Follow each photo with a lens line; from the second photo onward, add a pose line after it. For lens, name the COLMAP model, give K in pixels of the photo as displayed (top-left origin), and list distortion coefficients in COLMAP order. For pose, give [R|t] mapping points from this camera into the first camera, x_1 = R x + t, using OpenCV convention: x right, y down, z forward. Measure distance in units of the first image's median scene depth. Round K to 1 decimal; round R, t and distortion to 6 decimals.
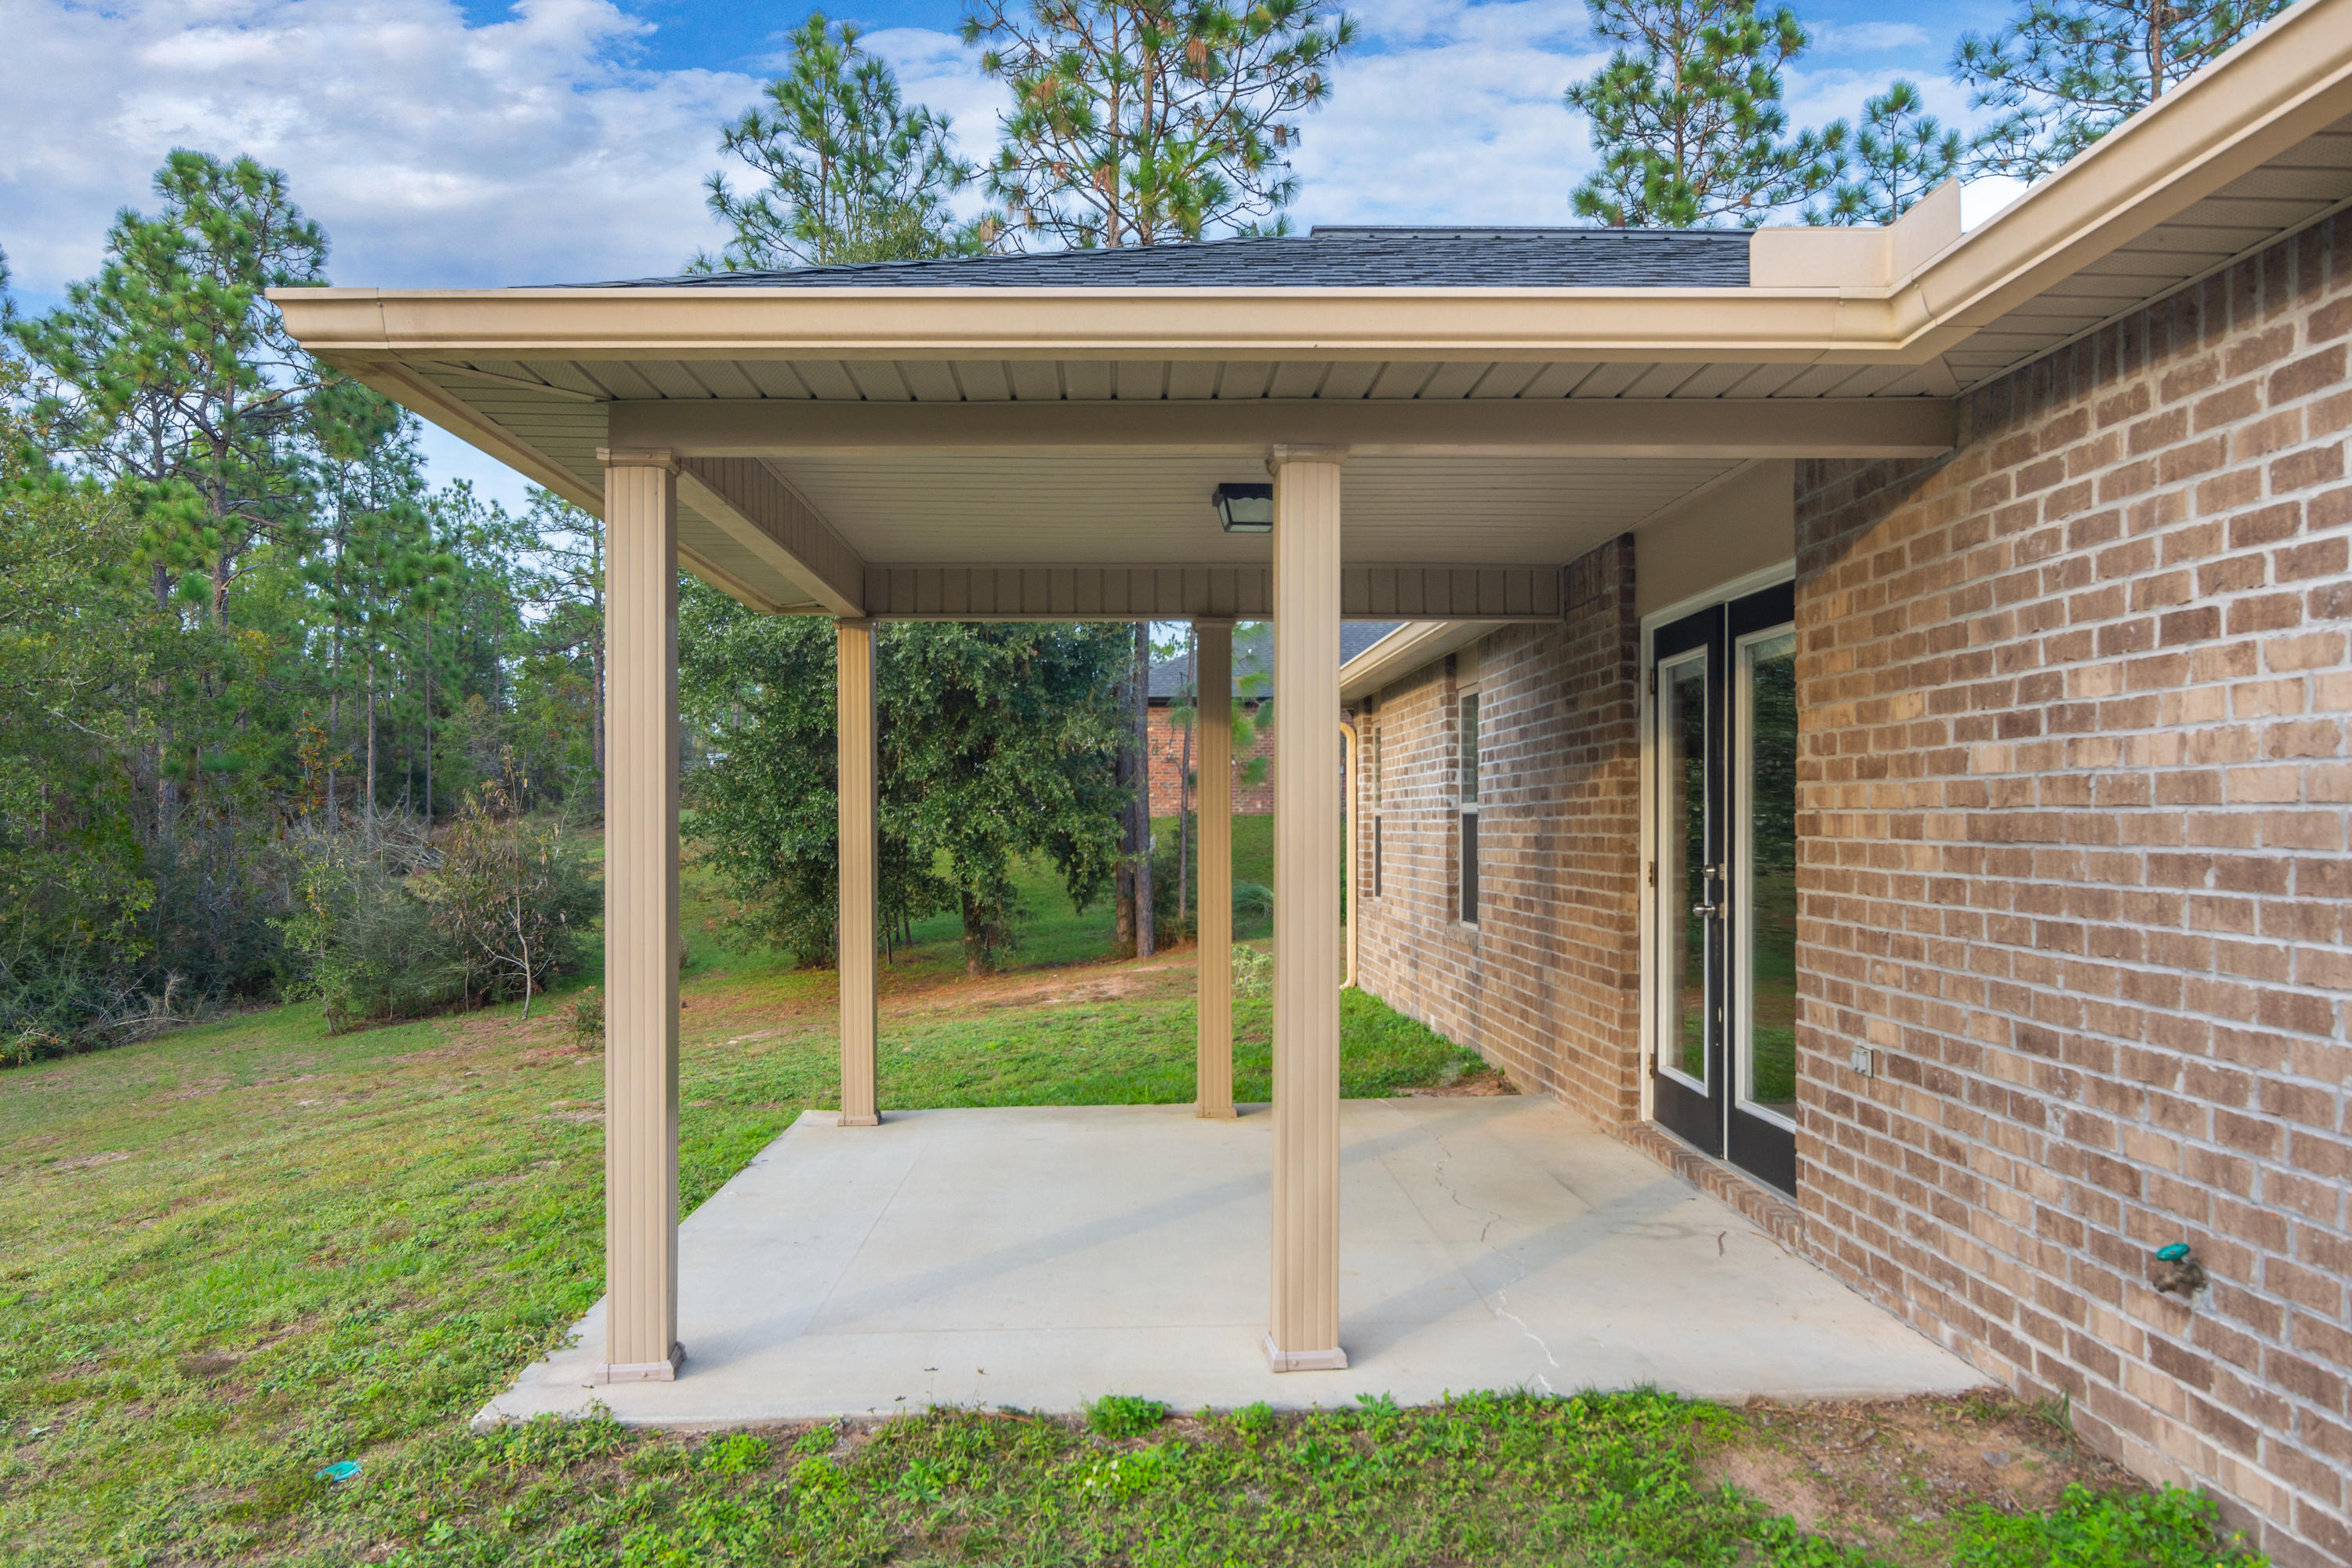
lens RADIAL K [[1570.6, 0, 1175.8], [0, 1570.6, 793.2], [0, 0, 1]] dist [-0.002517, 0.006132]
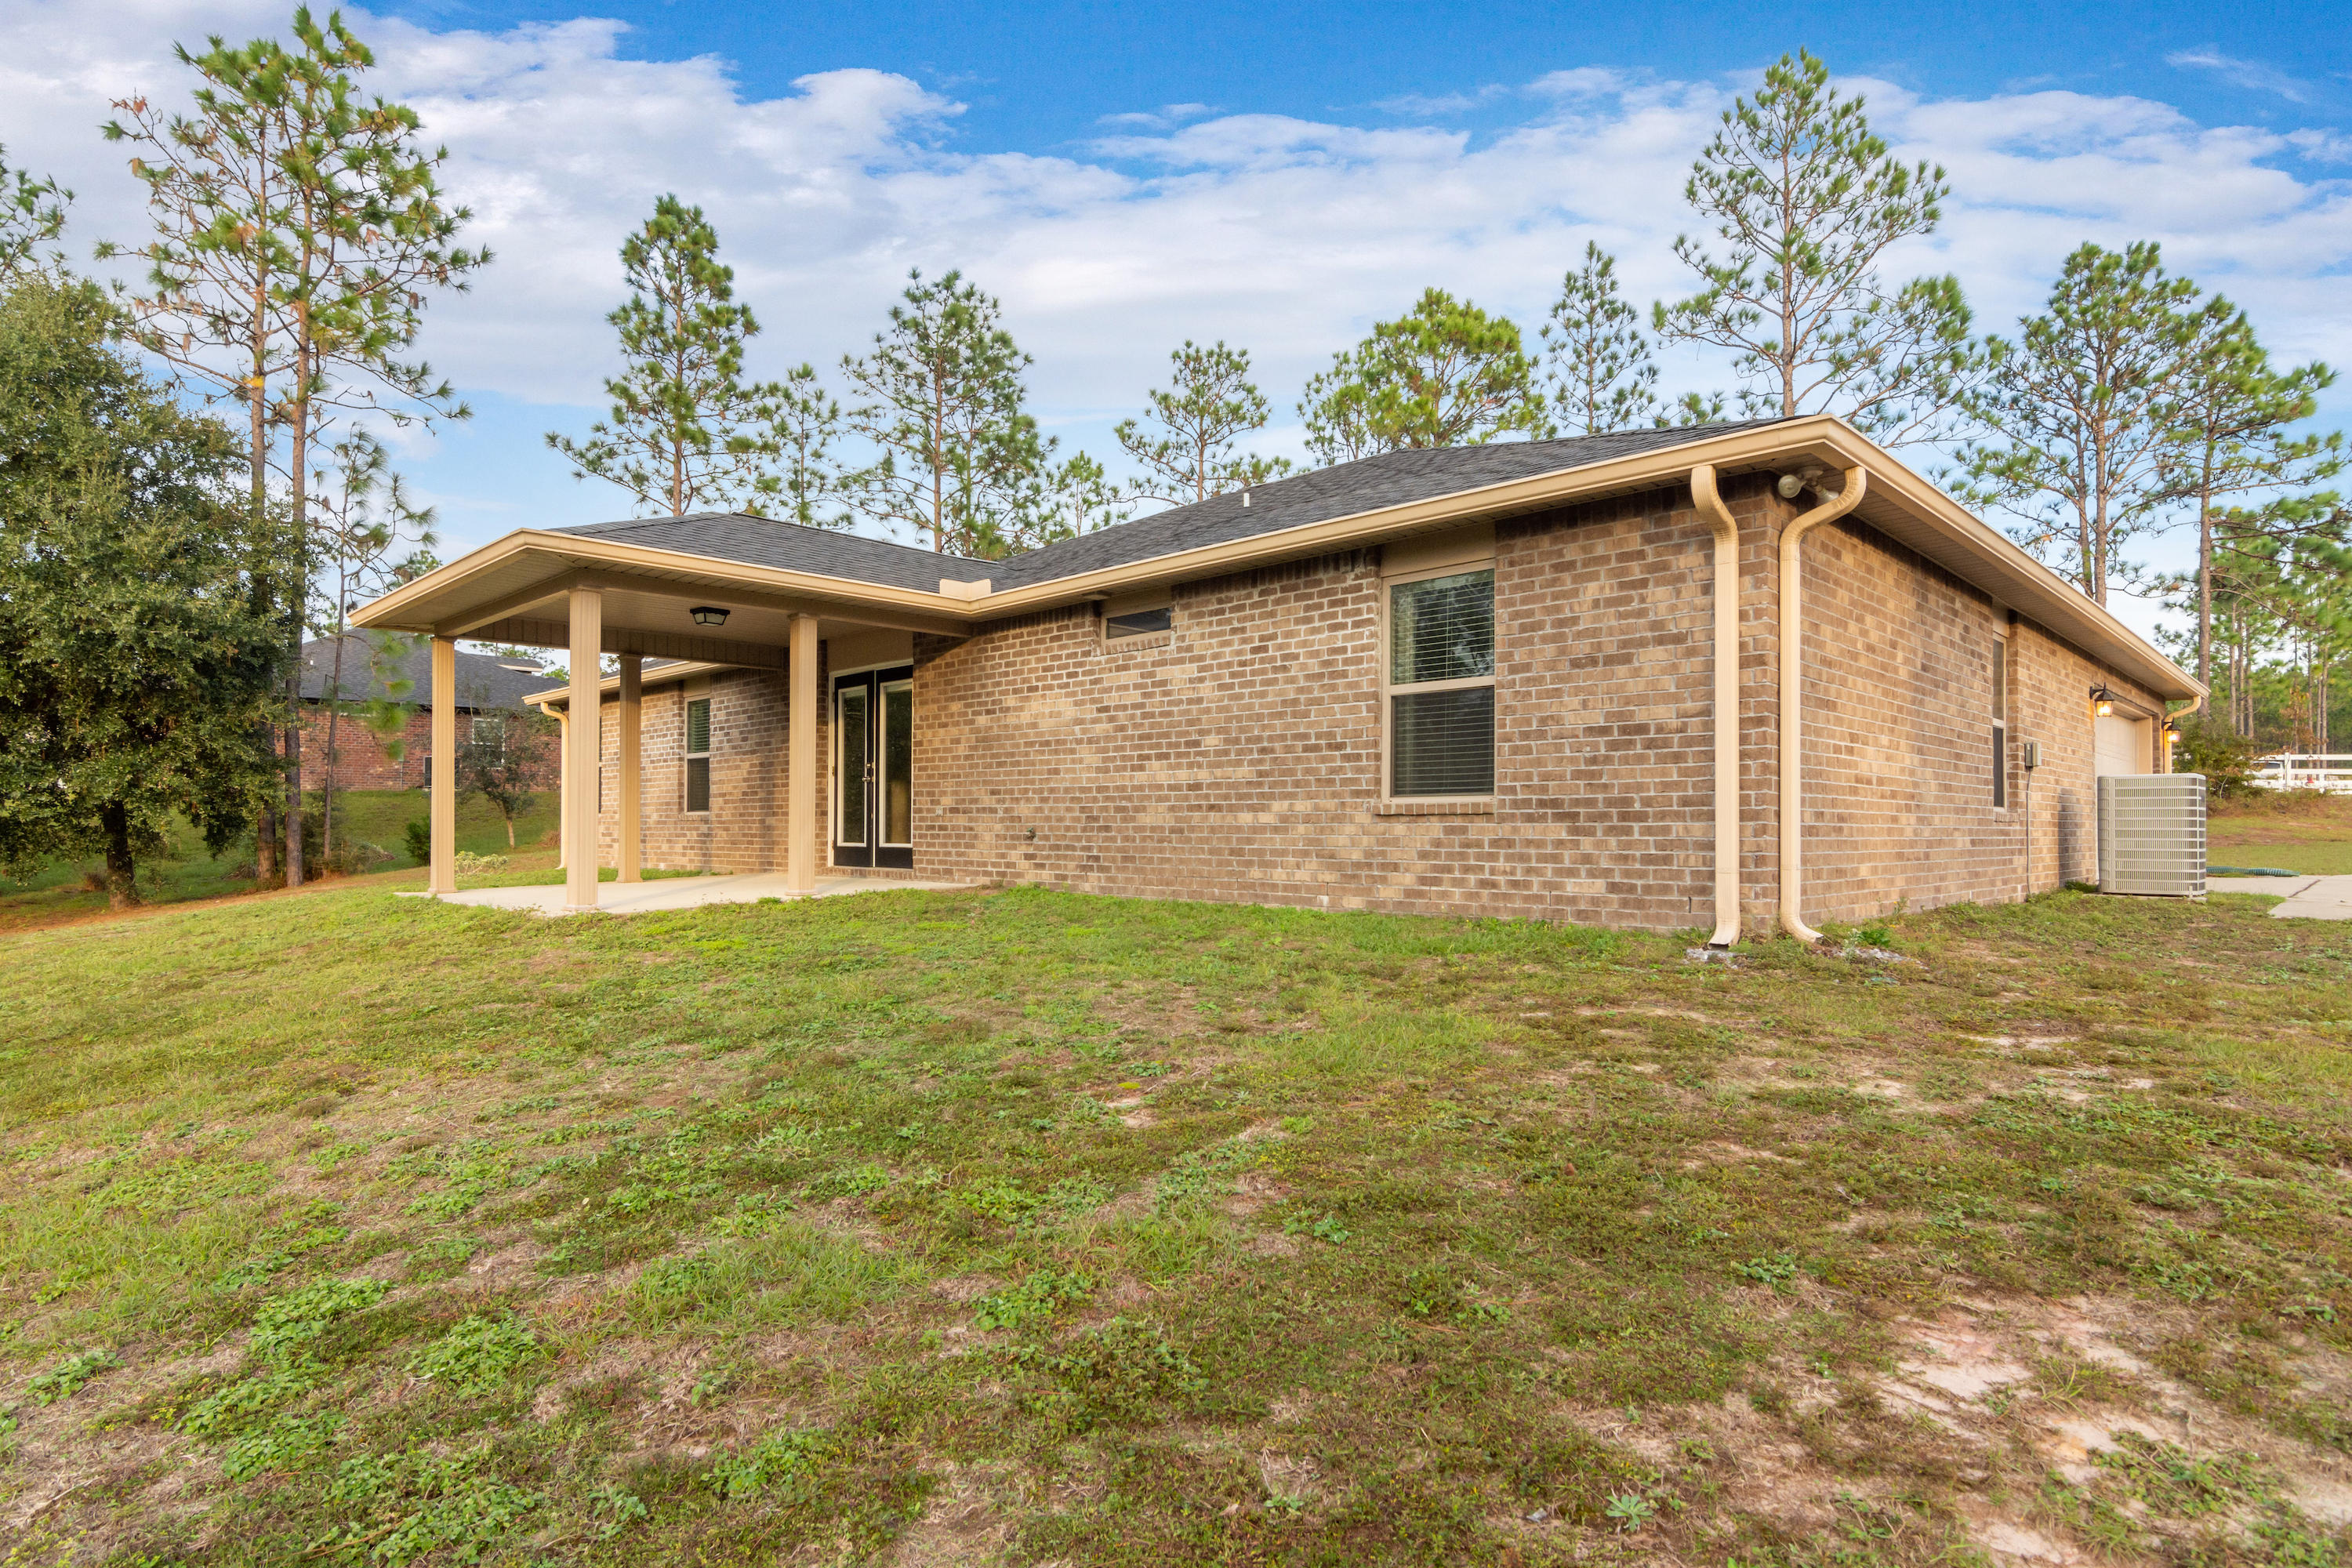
lens RADIAL K [[1245.6, 0, 1247.4], [0, 1245.6, 806.5], [0, 0, 1]] dist [0.001648, 0.001119]
pose [[0.667370, 0.006225, 0.744700, -0.785461], [-0.002059, 0.999977, -0.006514, 0.123722], [-0.744723, 0.002814, 0.667367, -0.900529]]
